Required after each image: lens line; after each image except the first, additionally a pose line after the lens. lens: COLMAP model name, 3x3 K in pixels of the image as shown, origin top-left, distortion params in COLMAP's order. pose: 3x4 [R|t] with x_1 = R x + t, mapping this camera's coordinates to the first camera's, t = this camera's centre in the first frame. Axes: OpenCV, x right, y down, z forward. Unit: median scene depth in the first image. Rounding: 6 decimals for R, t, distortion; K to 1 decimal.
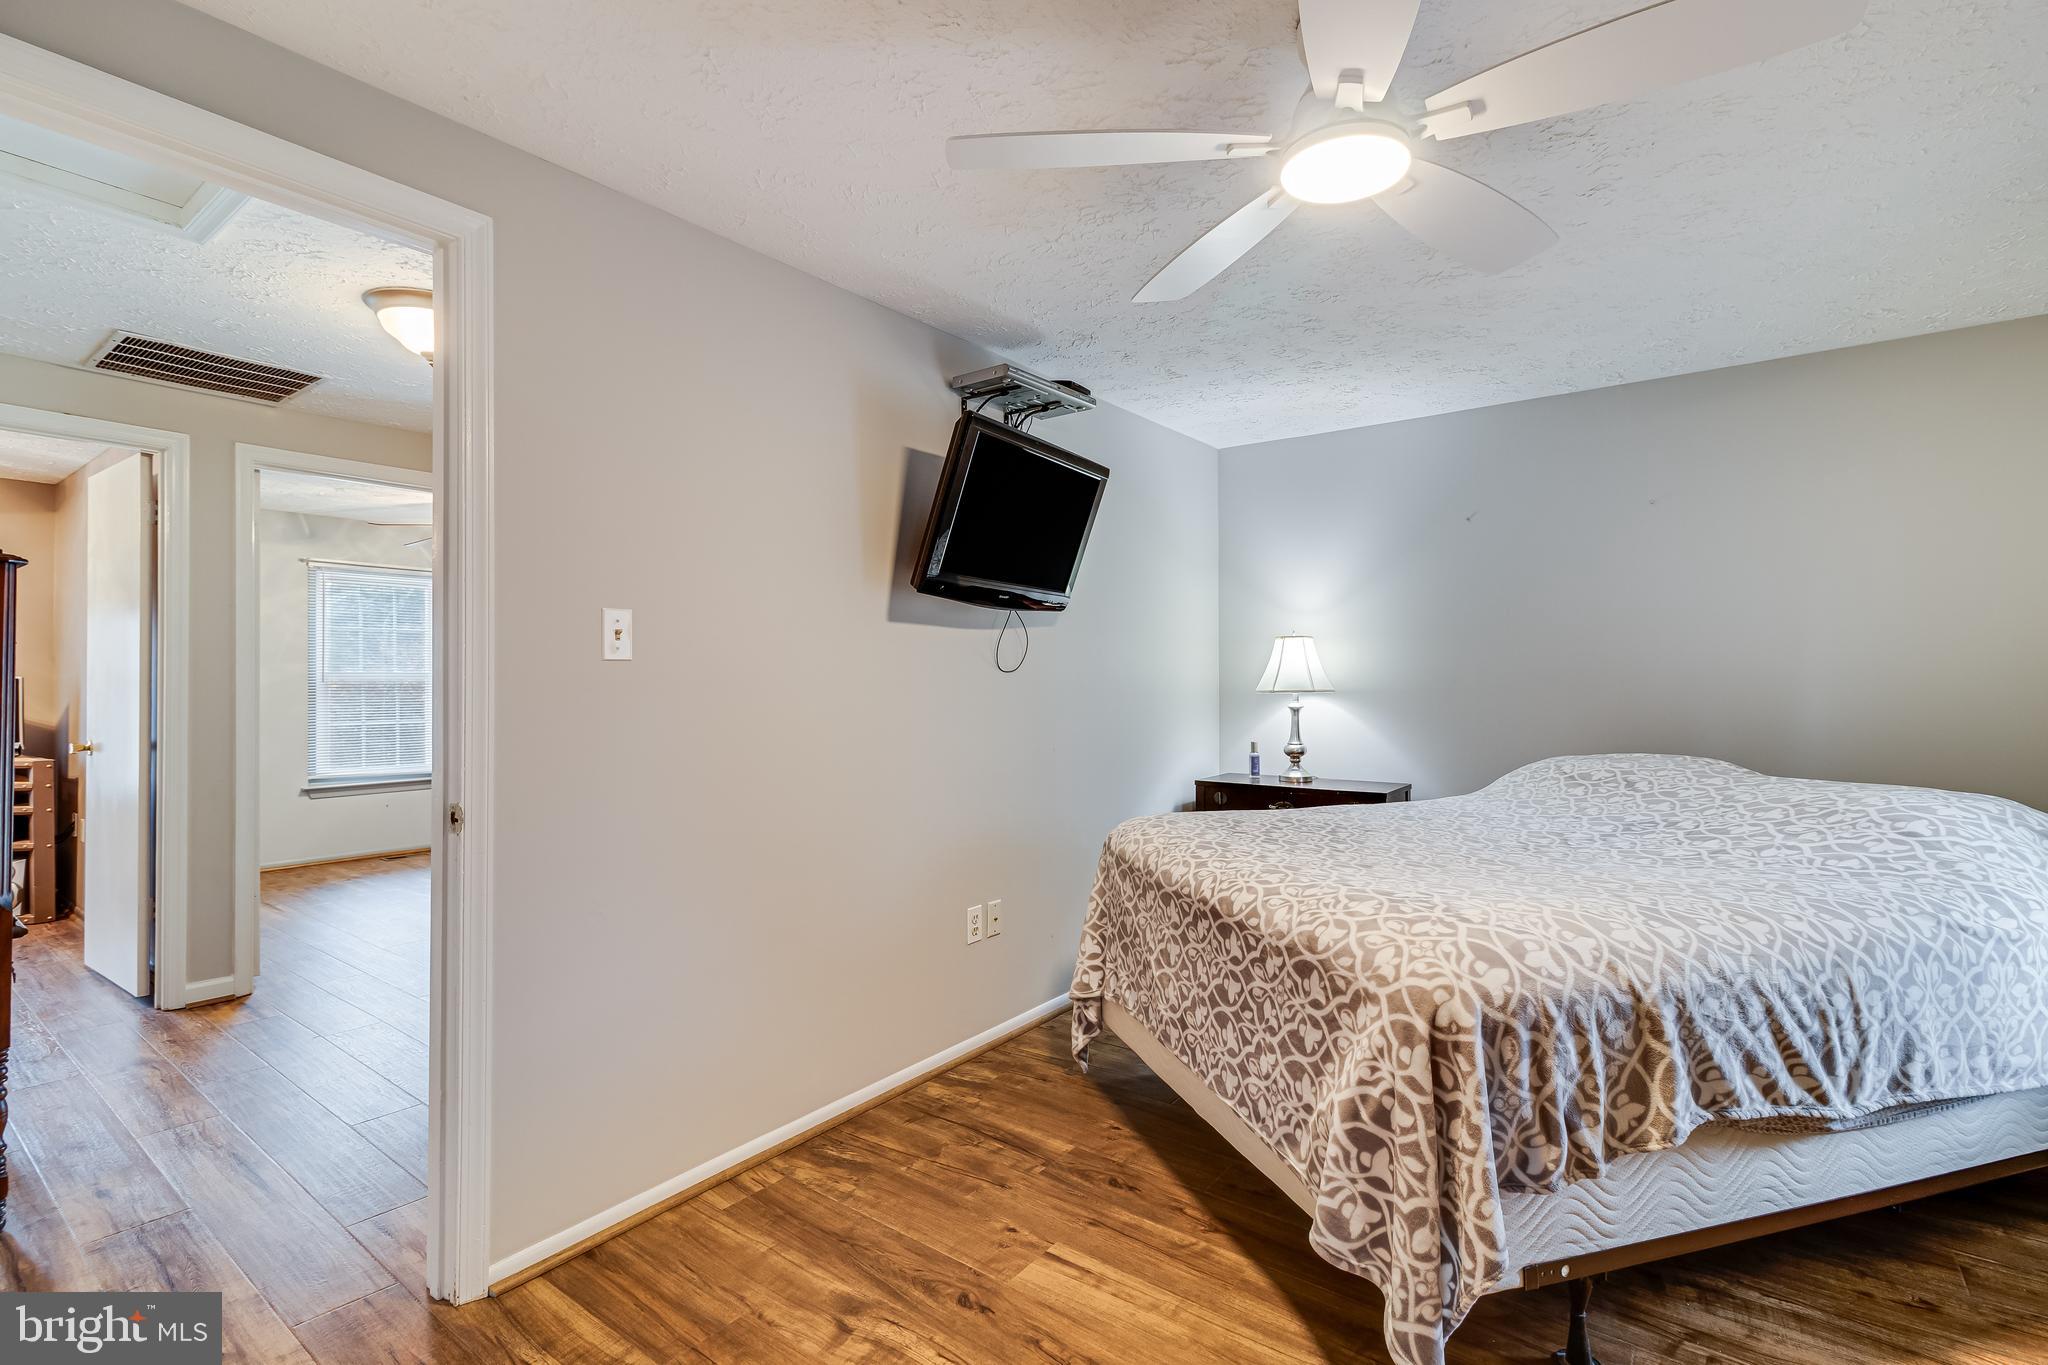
lens RADIAL K [[955.8, 0, 1033.0], [0, 955.8, 679.0], [0, 0, 1]] dist [0.006368, 0.000614]
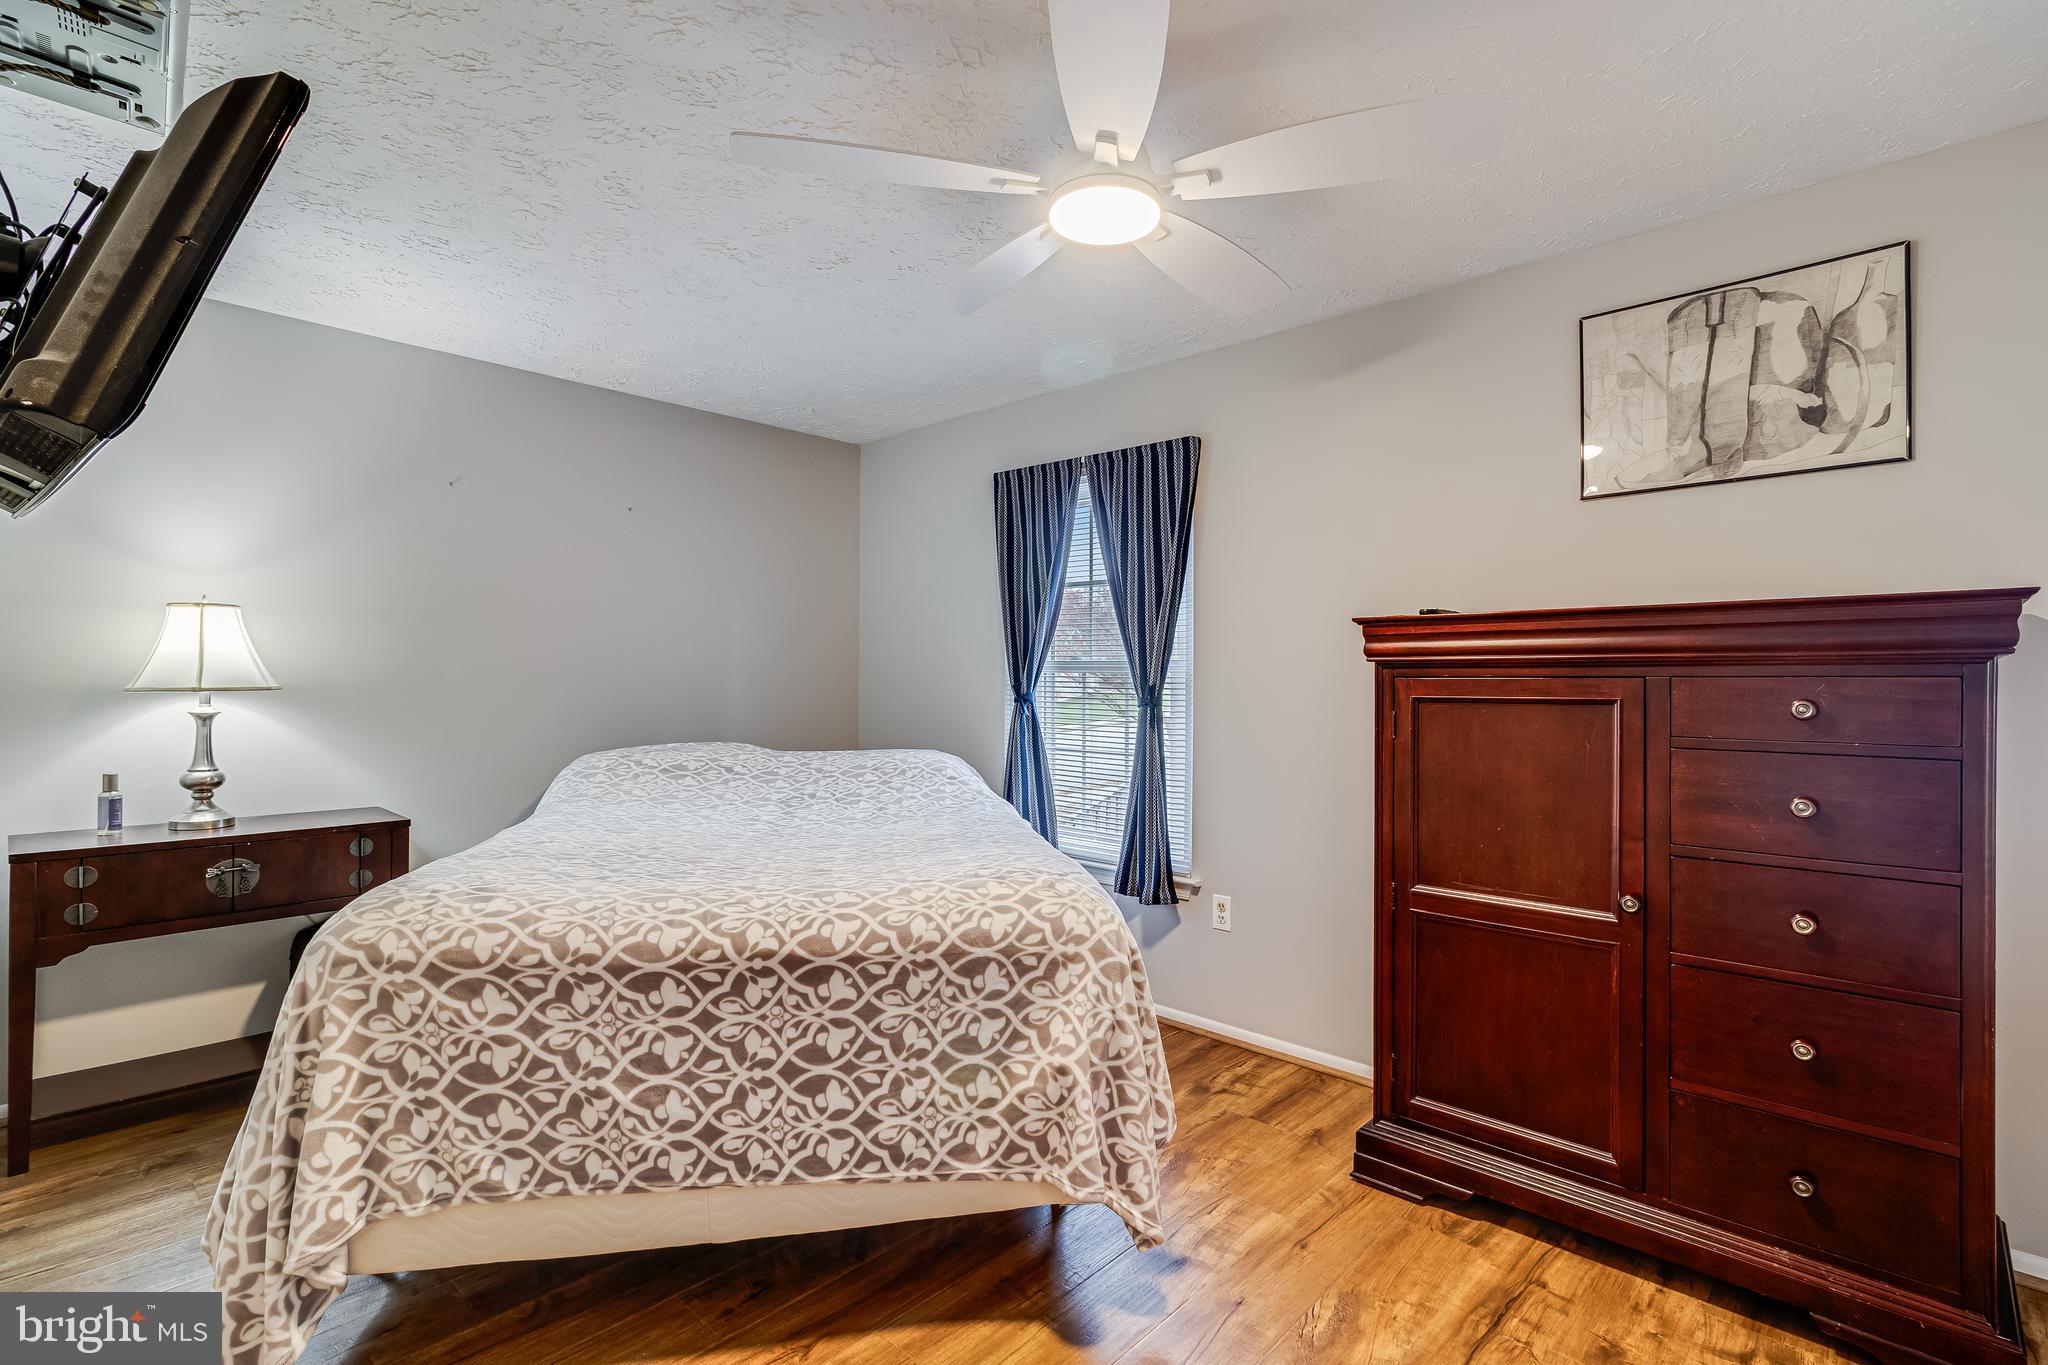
lens RADIAL K [[955.8, 0, 1027.6], [0, 955.8, 689.1], [0, 0, 1]] dist [0.006368, 0.000614]
pose [[0.108444, -0.007205, 0.994076, -0.649269], [-0.007448, 0.999940, 0.008060, 0.008224], [-0.994075, -0.008278, 0.108384, 0.796204]]
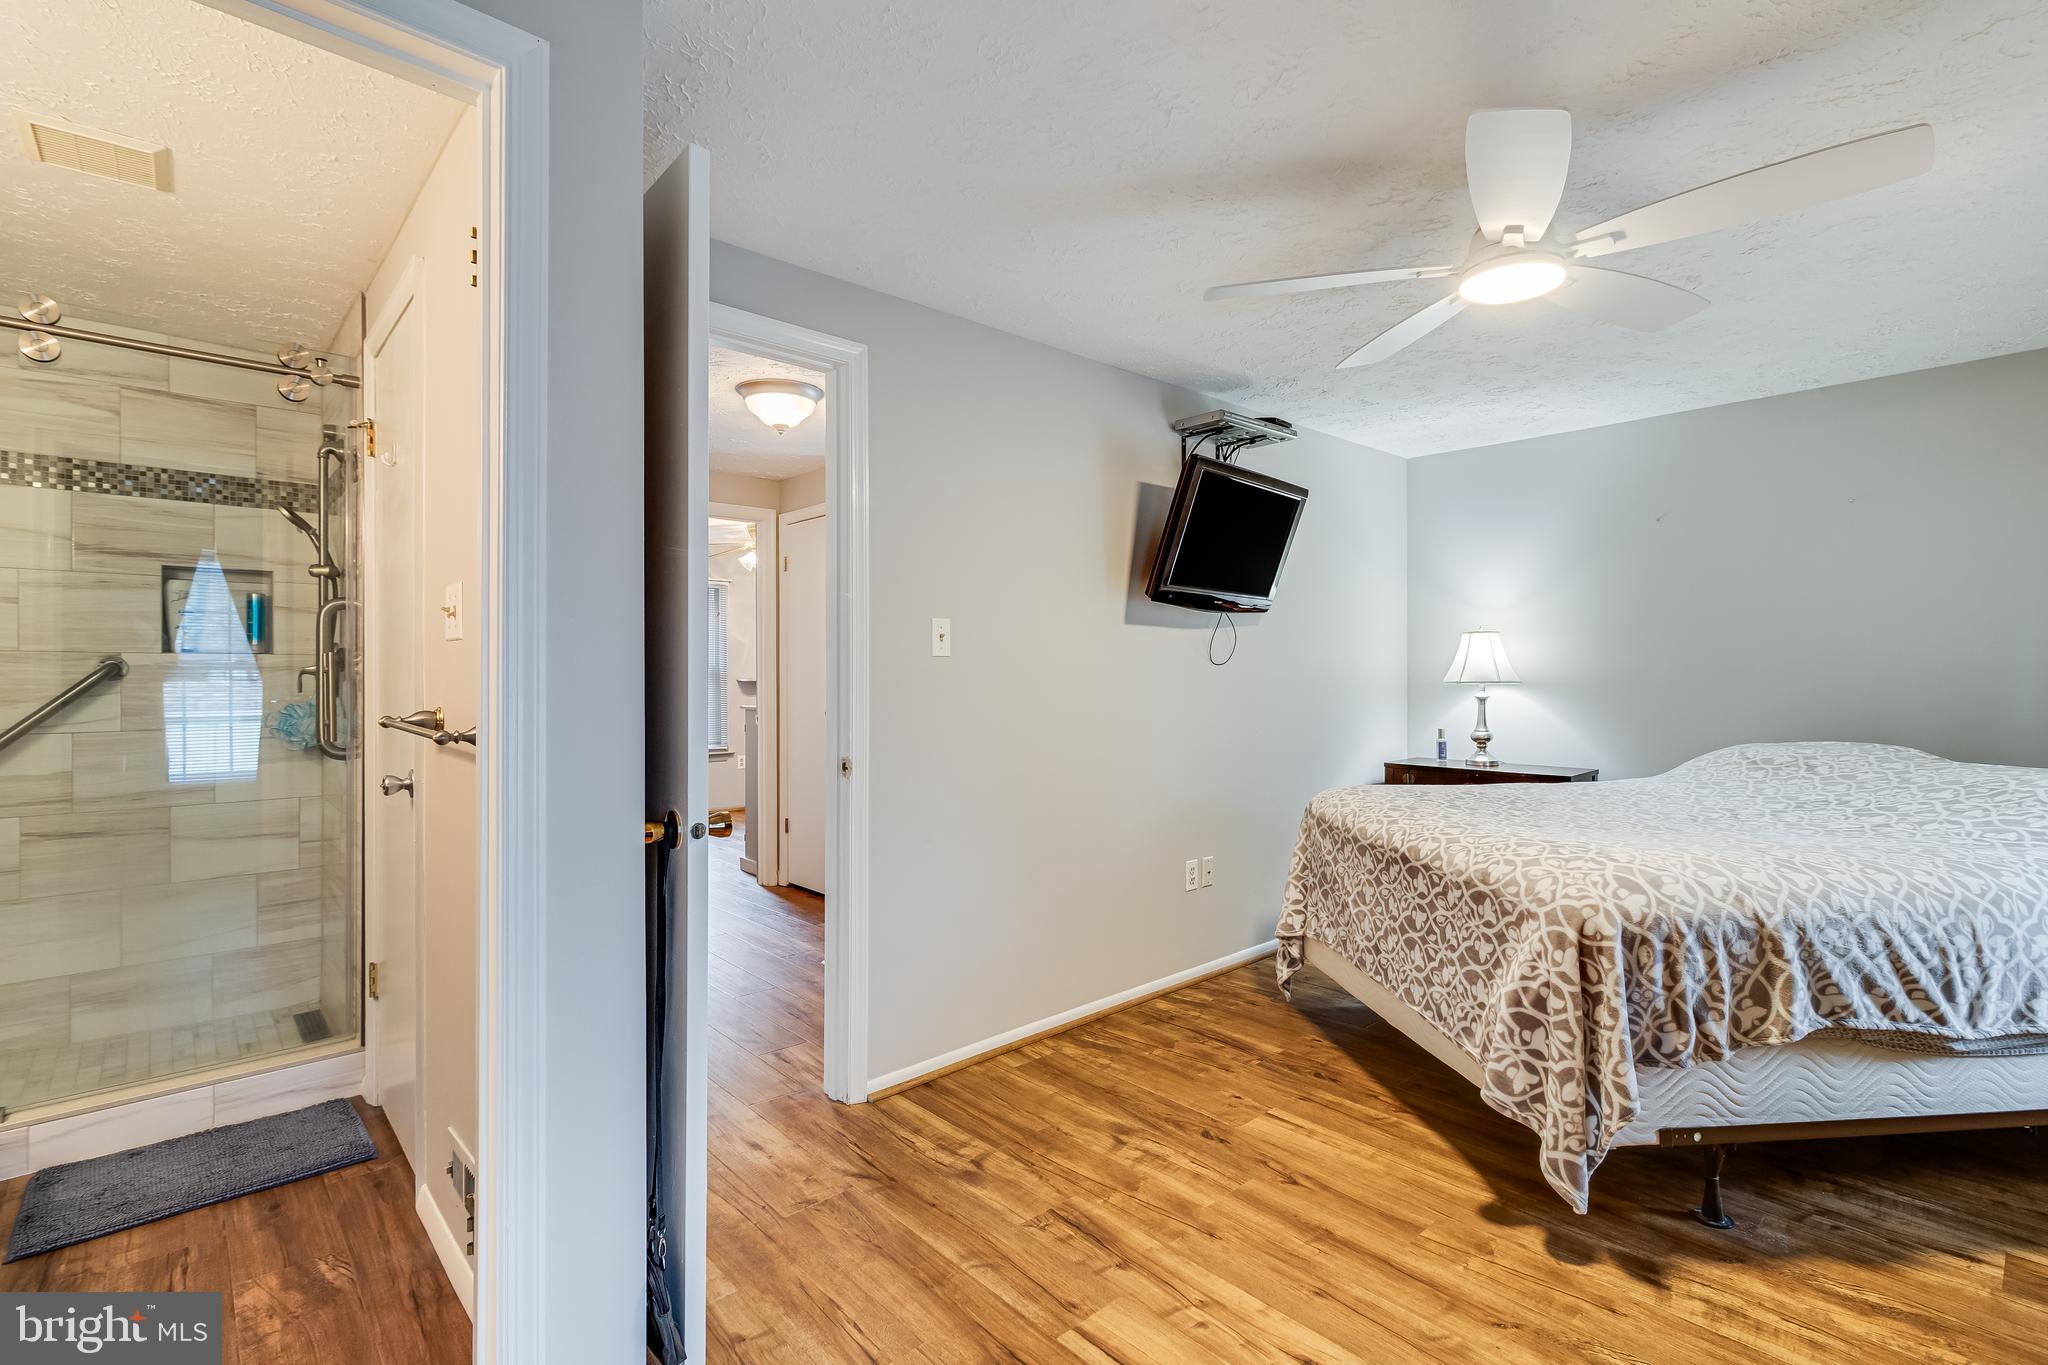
lens RADIAL K [[955.8, 0, 1022.3], [0, 955.8, 675.6], [0, 0, 1]] dist [0.006368, 0.000614]
pose [[0.982183, 0.001413, -0.187924, -0.071650], [-0.000504, 0.999988, 0.004882, 0.000407], [0.187928, -0.004700, 0.982171, -0.348996]]
